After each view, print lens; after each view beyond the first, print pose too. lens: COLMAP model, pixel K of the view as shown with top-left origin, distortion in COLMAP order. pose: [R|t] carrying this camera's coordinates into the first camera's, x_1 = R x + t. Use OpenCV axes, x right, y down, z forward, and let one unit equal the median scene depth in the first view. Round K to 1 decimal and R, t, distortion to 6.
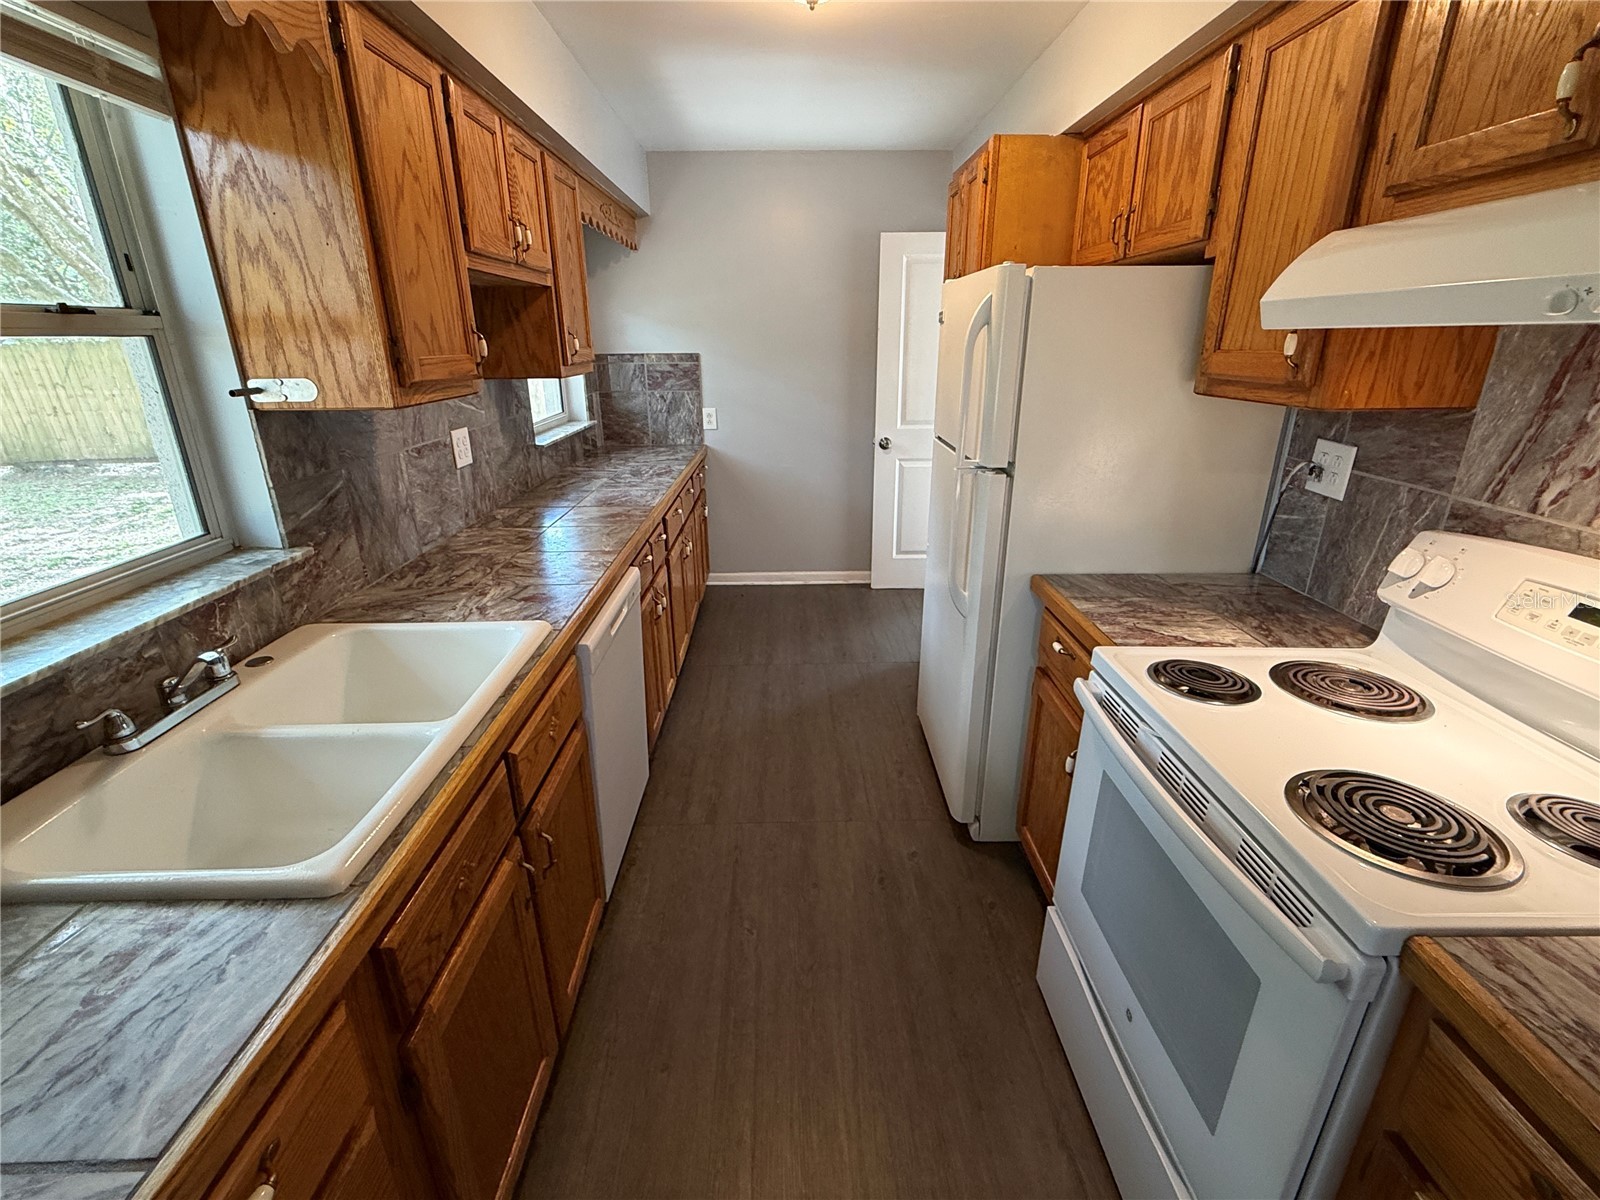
lens RADIAL K [[728.8, 0, 805.7], [0, 728.8, 605.6], [0, 0, 1]] dist [0.001136, 0.000480]
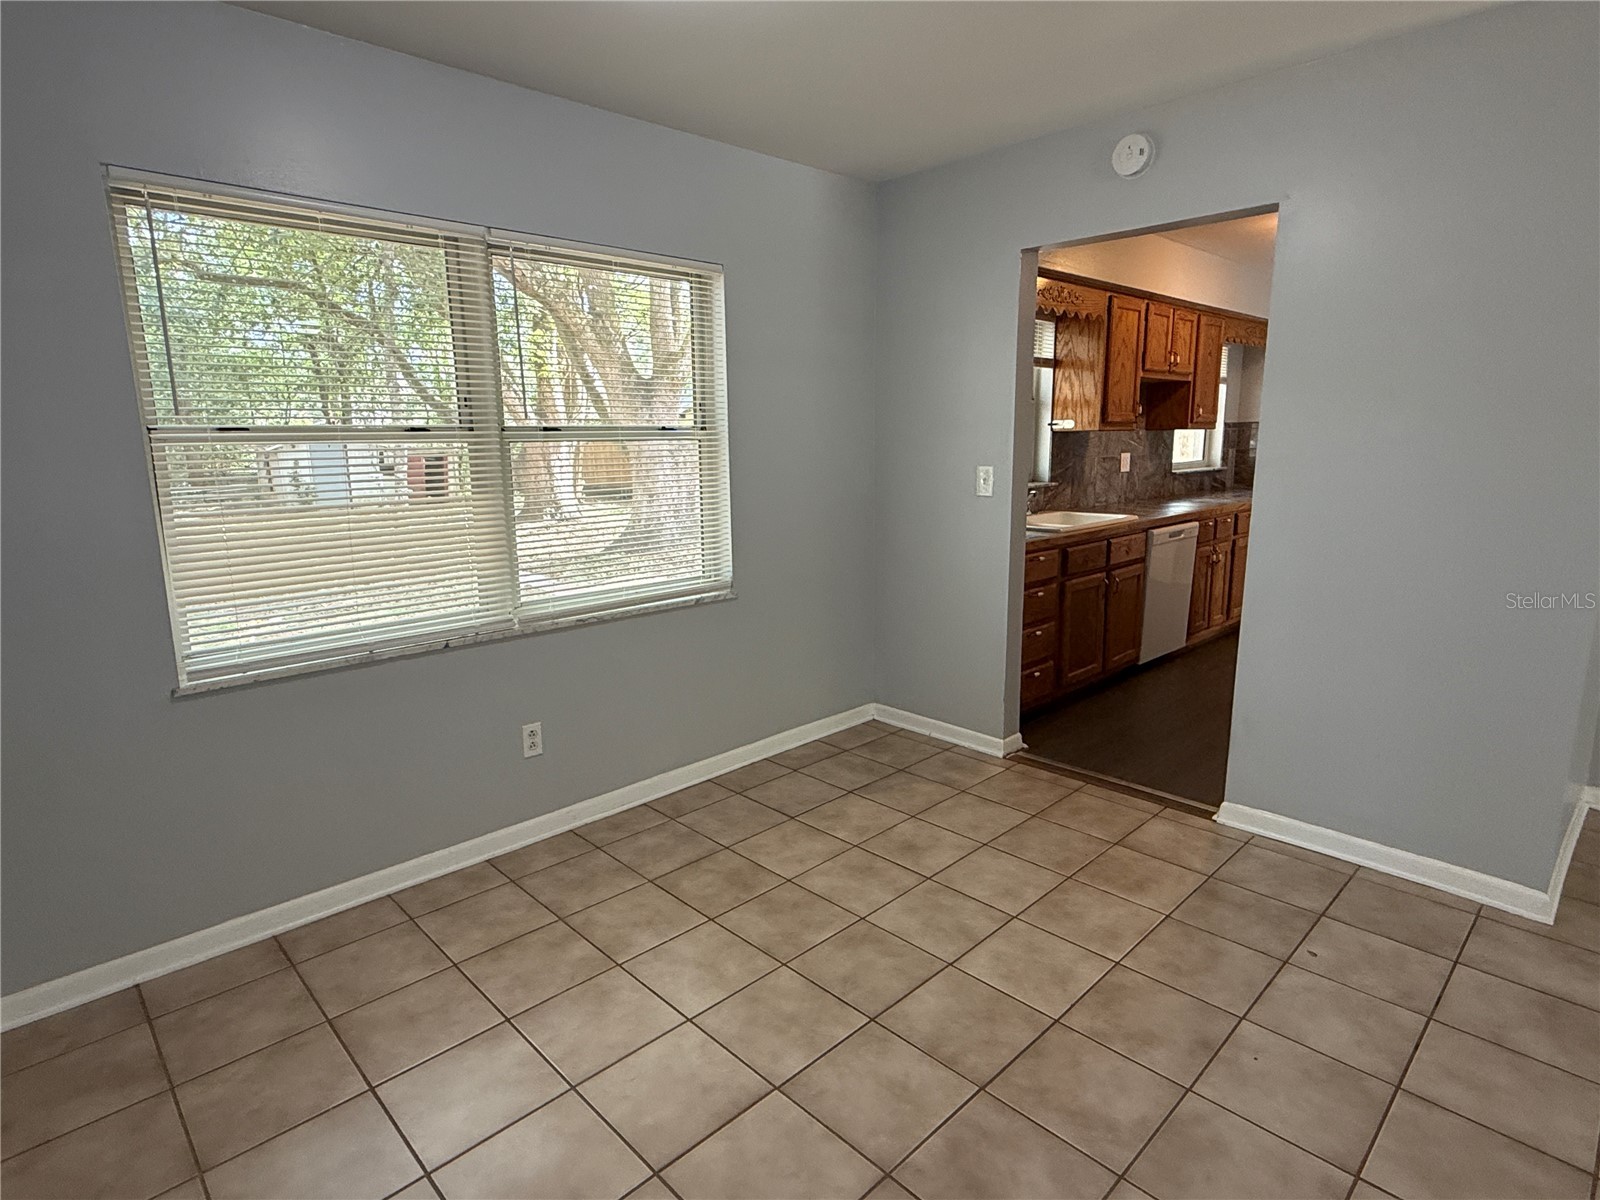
lens RADIAL K [[850.6, 0, 800.2], [0, 850.6, 601.9], [0, 0, 1]] dist [-0.000395, -0.000459]
pose [[0.675005, 0.135785, -0.725211, 0.988242], [-0.243183, 0.968939, -0.044928, 0.704292], [0.696584, 0.206685, 0.687060, -1.680424]]
